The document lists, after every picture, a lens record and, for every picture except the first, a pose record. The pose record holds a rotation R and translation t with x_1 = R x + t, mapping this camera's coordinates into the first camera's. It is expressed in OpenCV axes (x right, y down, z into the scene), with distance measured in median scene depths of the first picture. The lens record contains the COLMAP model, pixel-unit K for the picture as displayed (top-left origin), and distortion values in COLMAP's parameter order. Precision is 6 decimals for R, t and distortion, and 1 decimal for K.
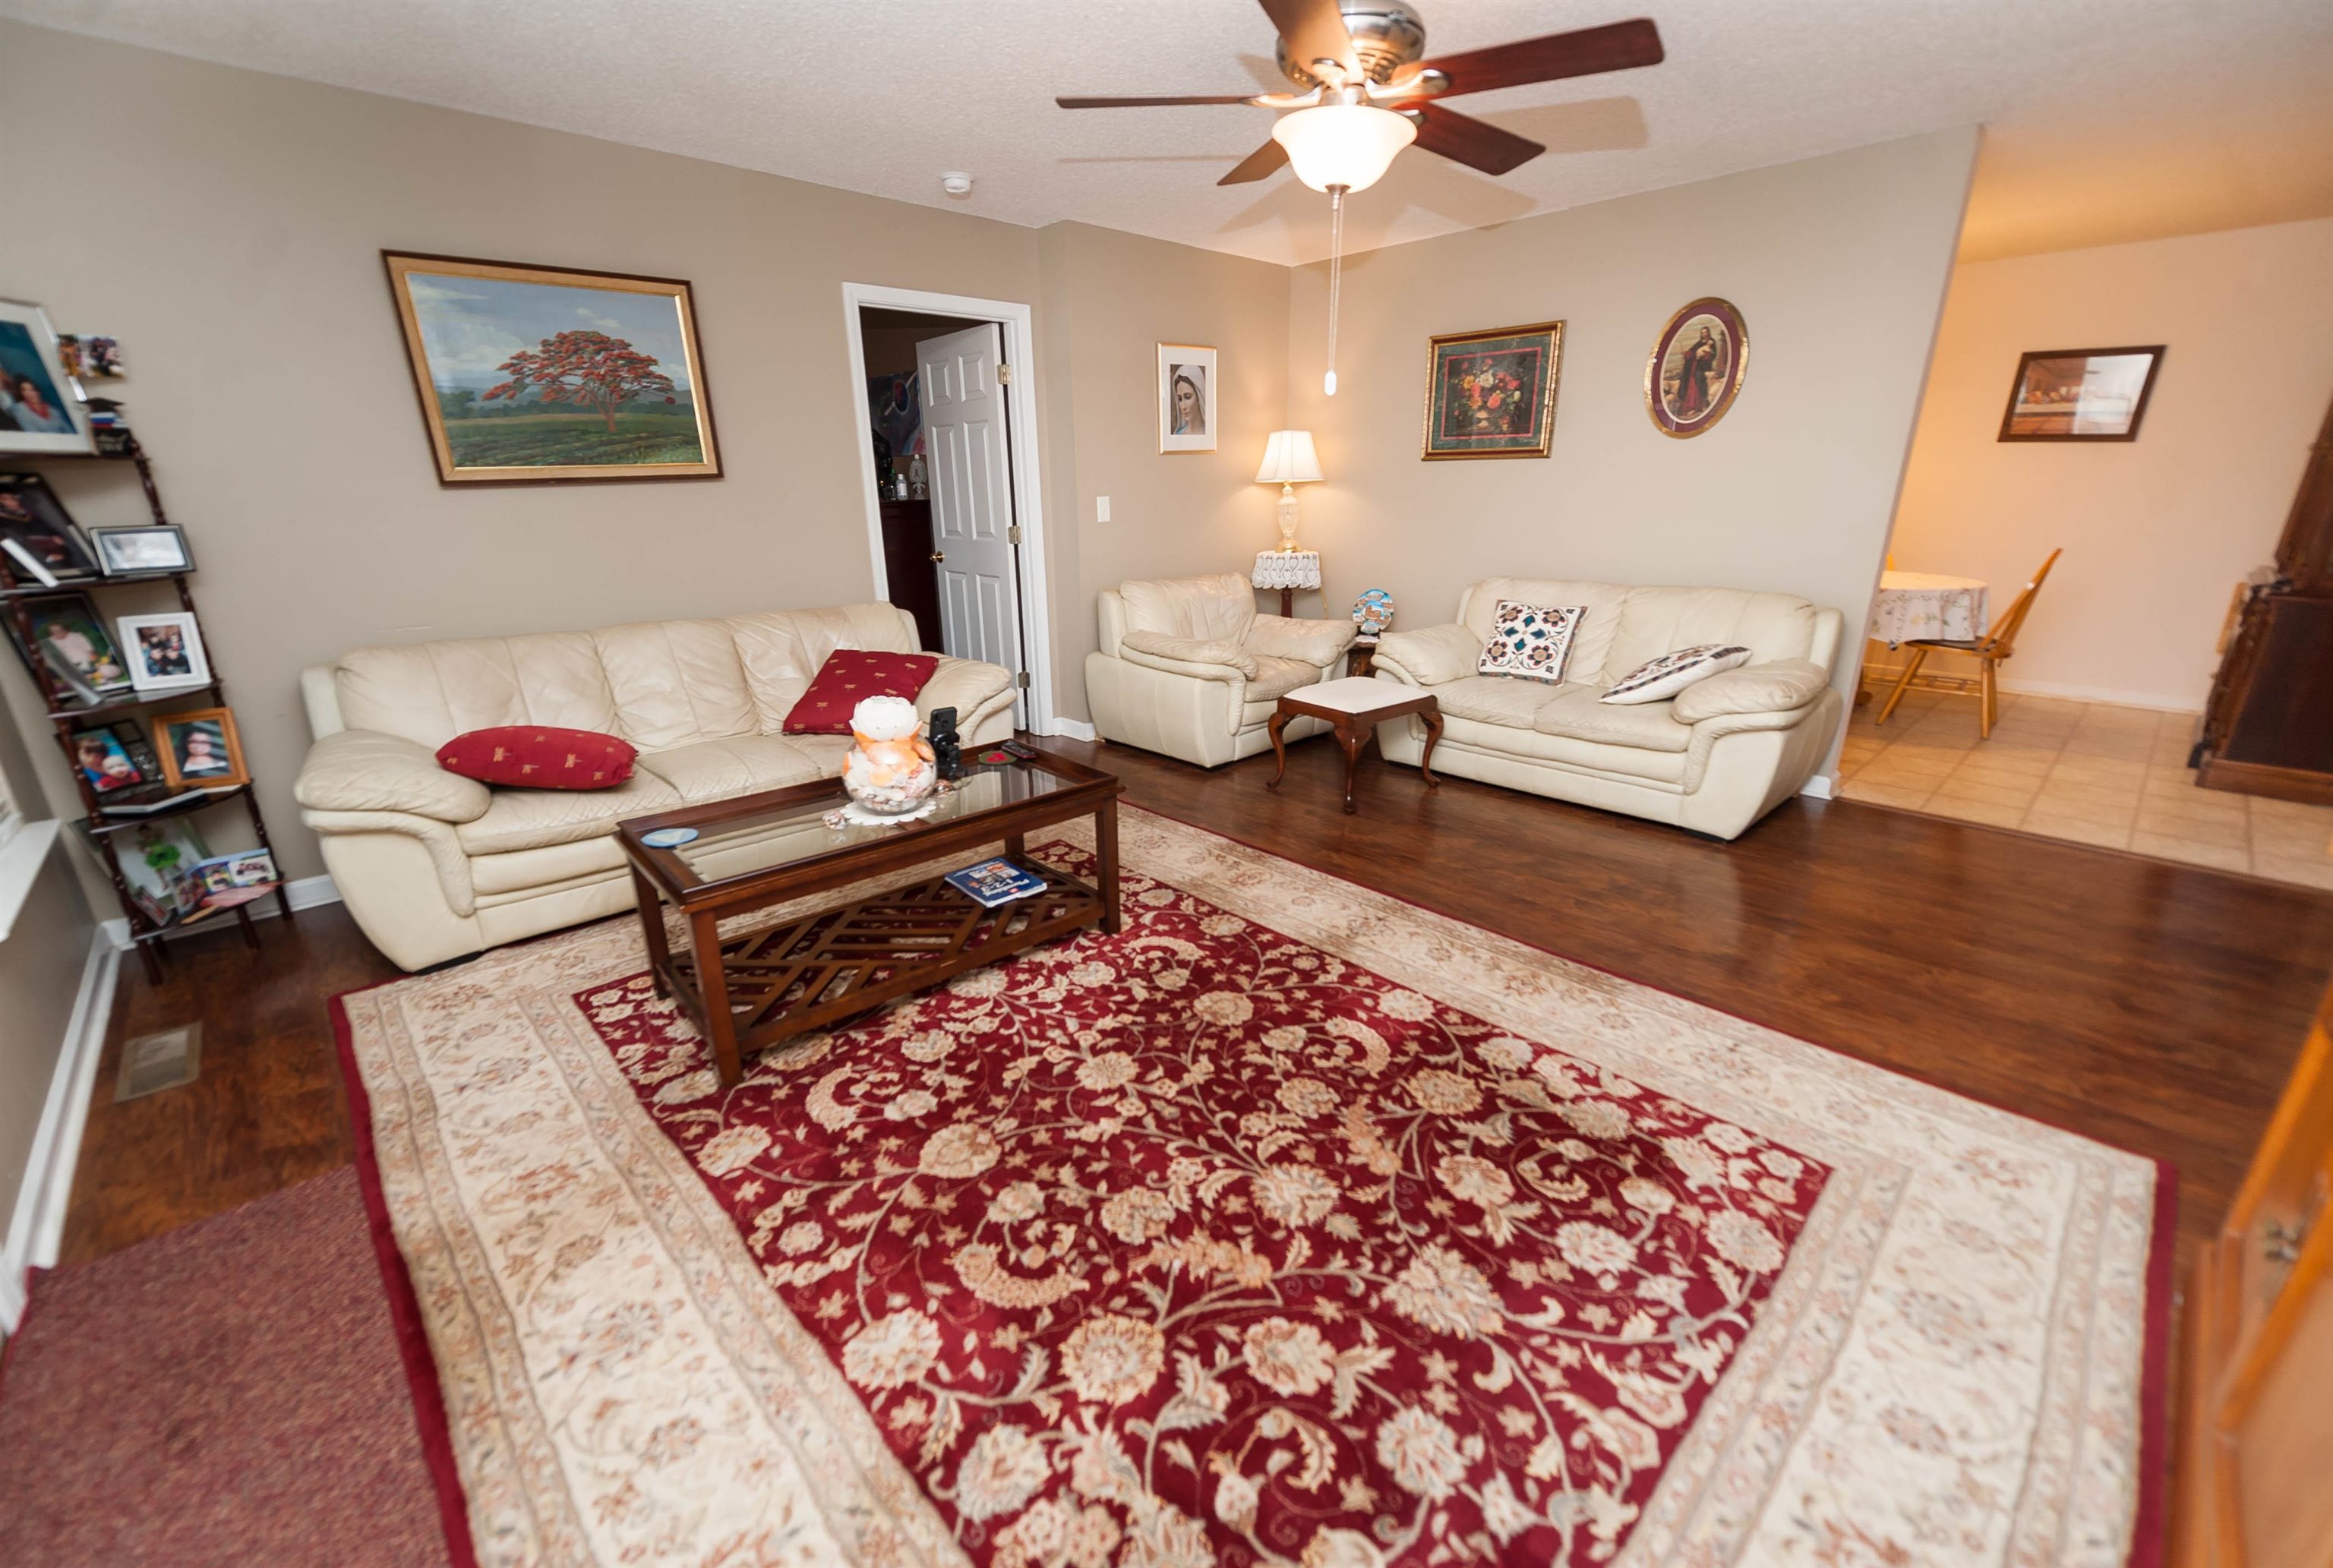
lens RADIAL K [[942.7, 0, 1157.6], [0, 942.7, 785.9], [0, 0, 1]] dist [0.013372, -0.000455]
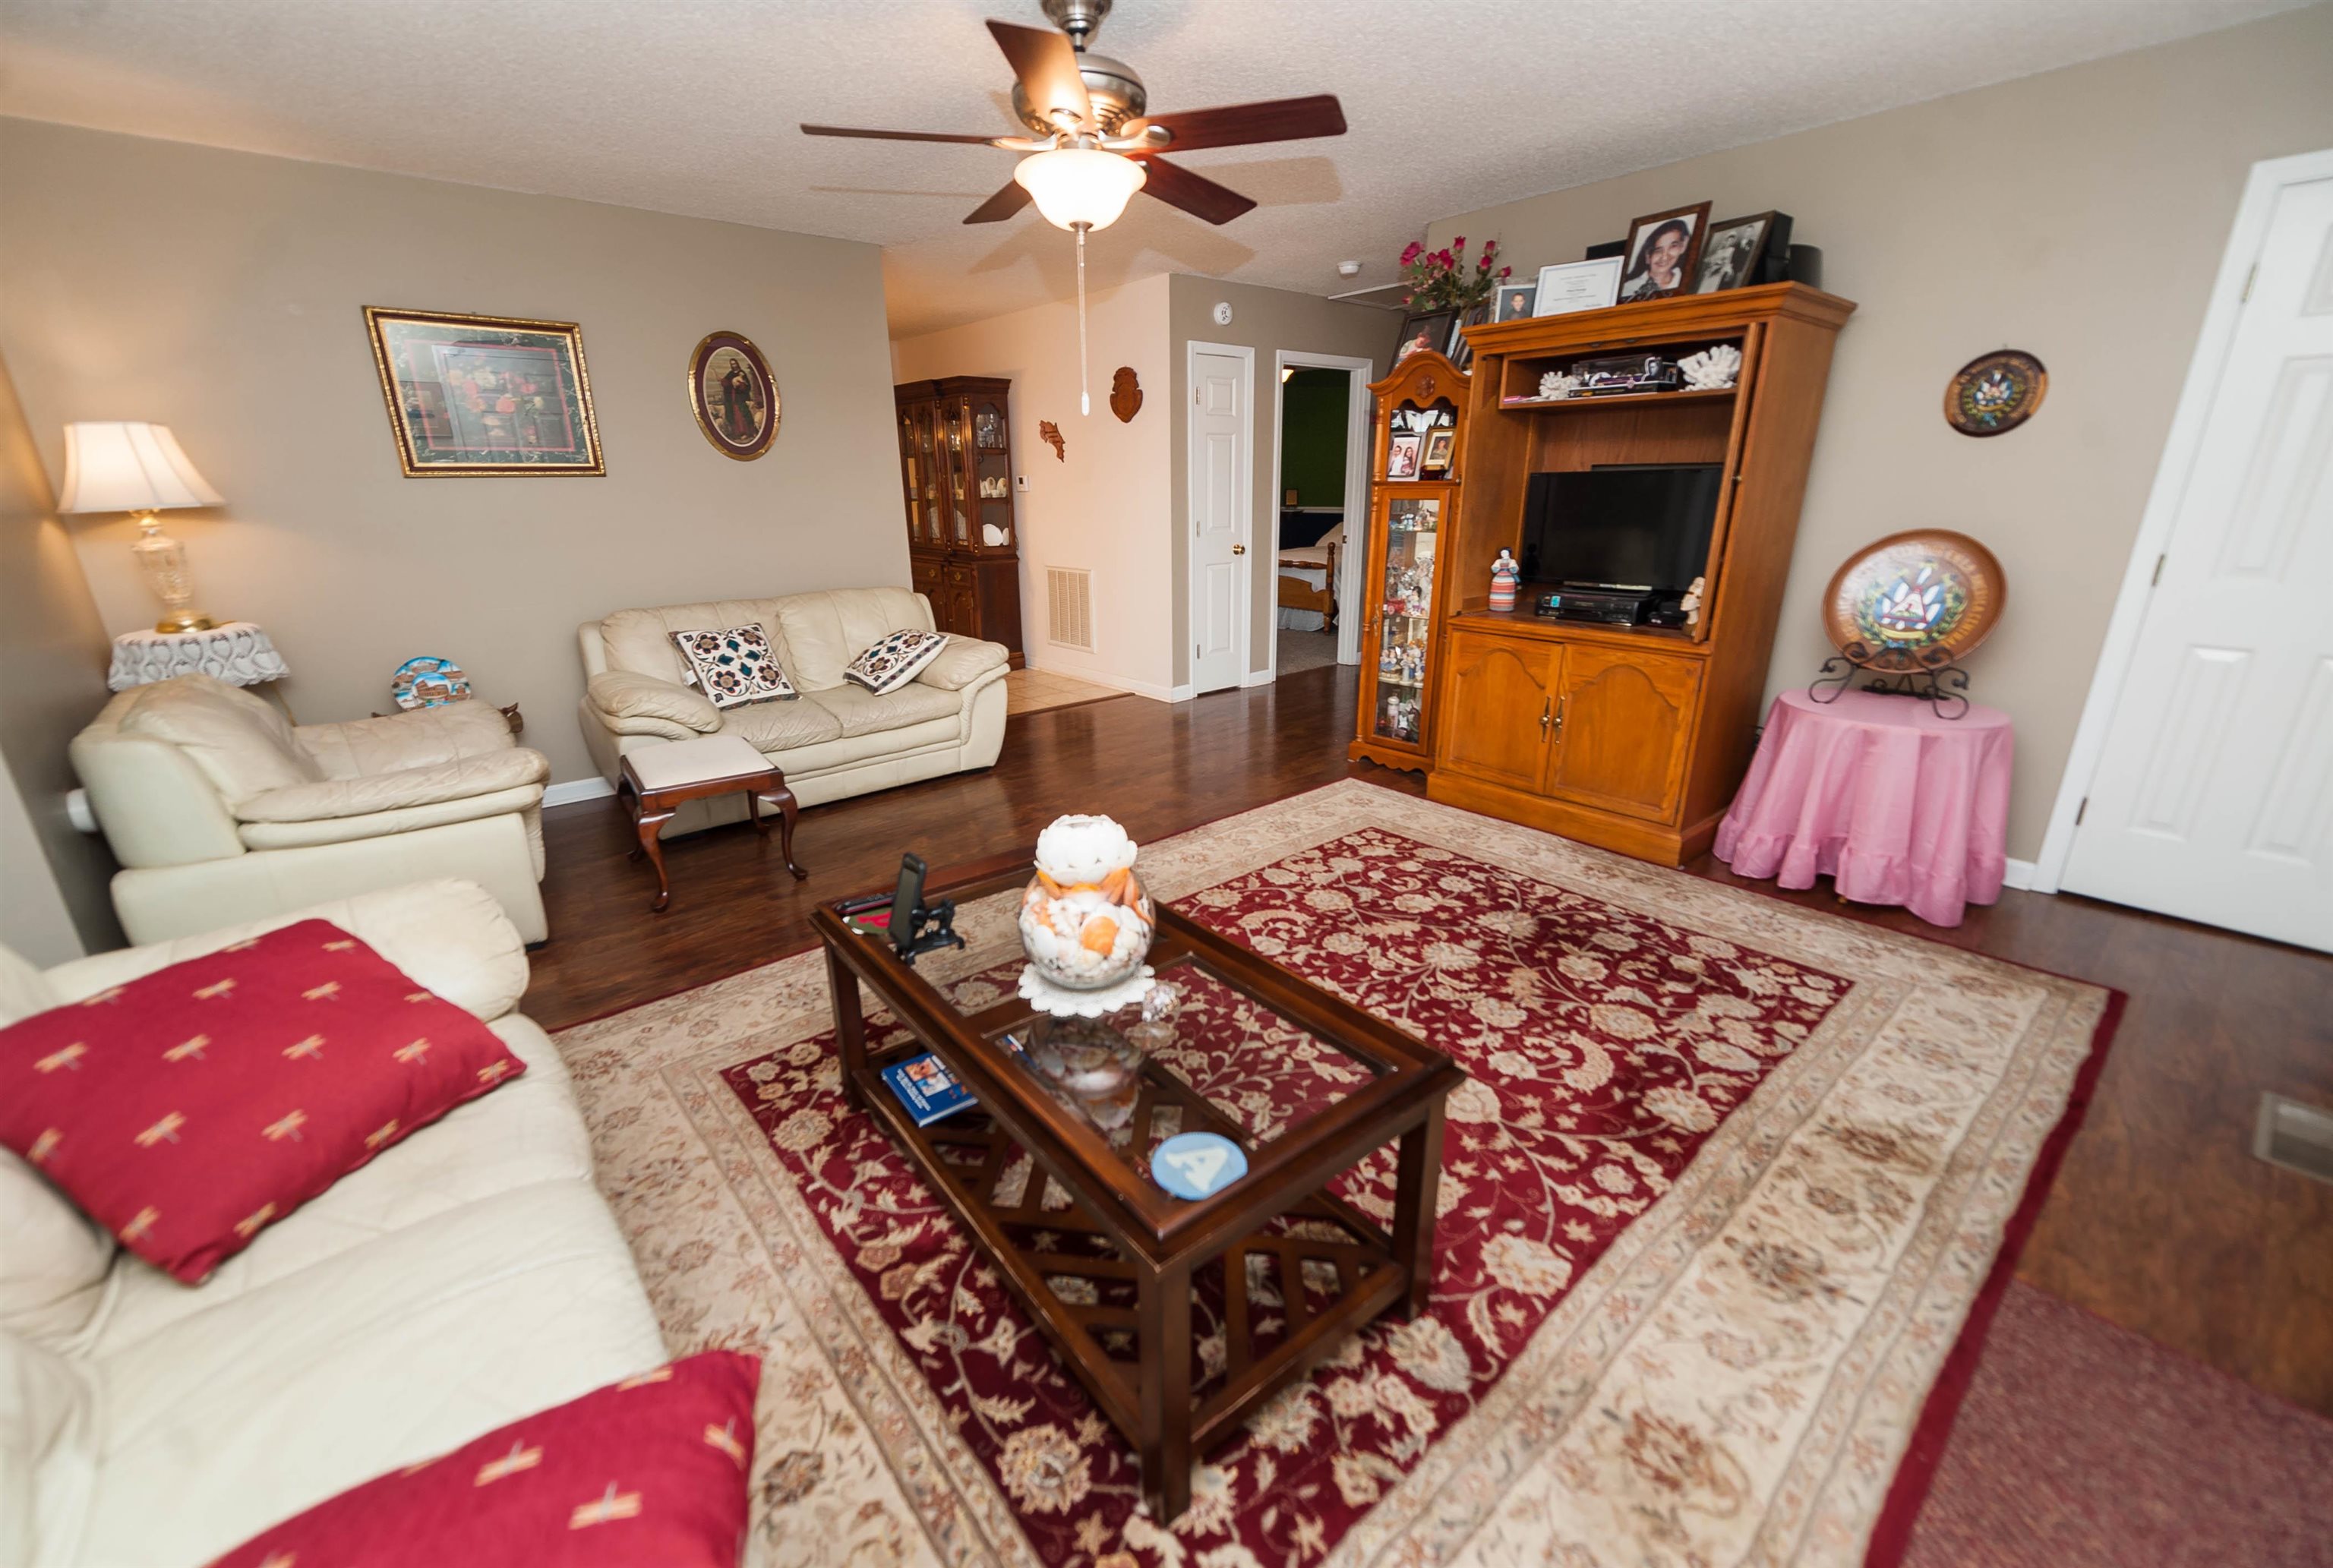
lens RADIAL K [[942.7, 0, 1157.6], [0, 942.7, 785.9], [0, 0, 1]] dist [0.013372, -0.000455]
pose [[0.055892, -0.298901, 0.952646, -1.246792], [0.324771, 0.907692, 0.265742, -0.372095], [-0.944140, 0.294539, 0.147807, 1.146517]]
